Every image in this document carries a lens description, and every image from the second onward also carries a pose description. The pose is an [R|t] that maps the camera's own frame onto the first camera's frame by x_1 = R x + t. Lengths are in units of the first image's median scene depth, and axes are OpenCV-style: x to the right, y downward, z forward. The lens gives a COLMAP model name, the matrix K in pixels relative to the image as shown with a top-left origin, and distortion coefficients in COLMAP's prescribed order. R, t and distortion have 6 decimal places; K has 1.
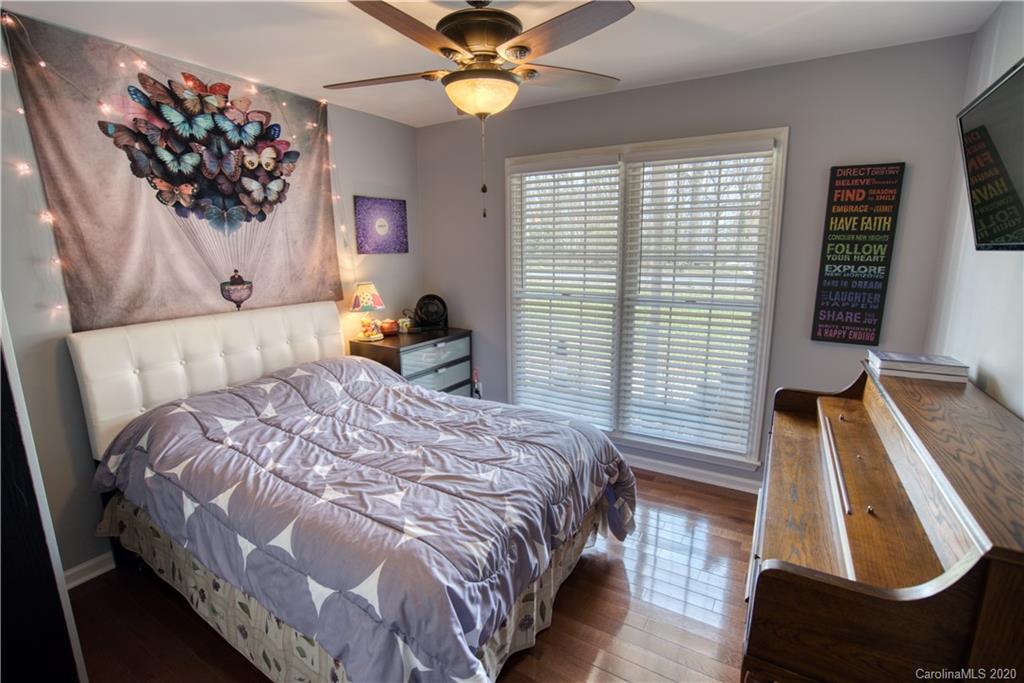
lens RADIAL K [[471.6, 0, 507.0], [0, 471.6, 343.3], [0, 0, 1]] dist [-0.052005, 0.017203]
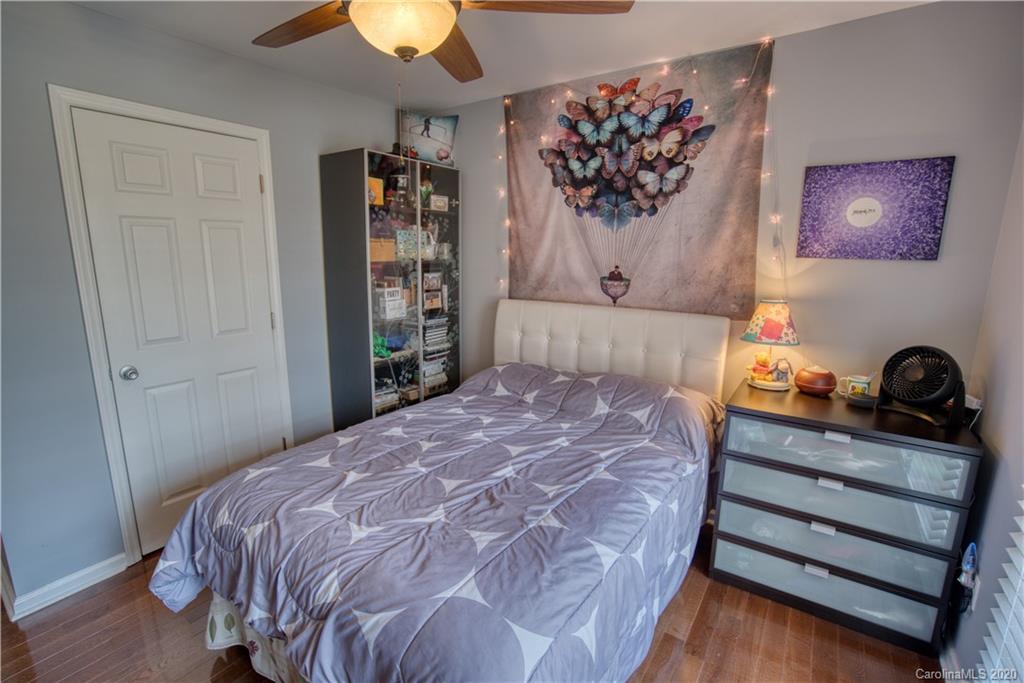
lens RADIAL K [[471.6, 0, 508.1], [0, 471.6, 339.8], [0, 0, 1]] dist [-0.052005, 0.017203]
pose [[-0.064612, 0.199538, -0.977758, 0.474022], [-0.205471, 0.956150, 0.208706, -0.174298], [0.976528, 0.214386, -0.020779, 0.848859]]
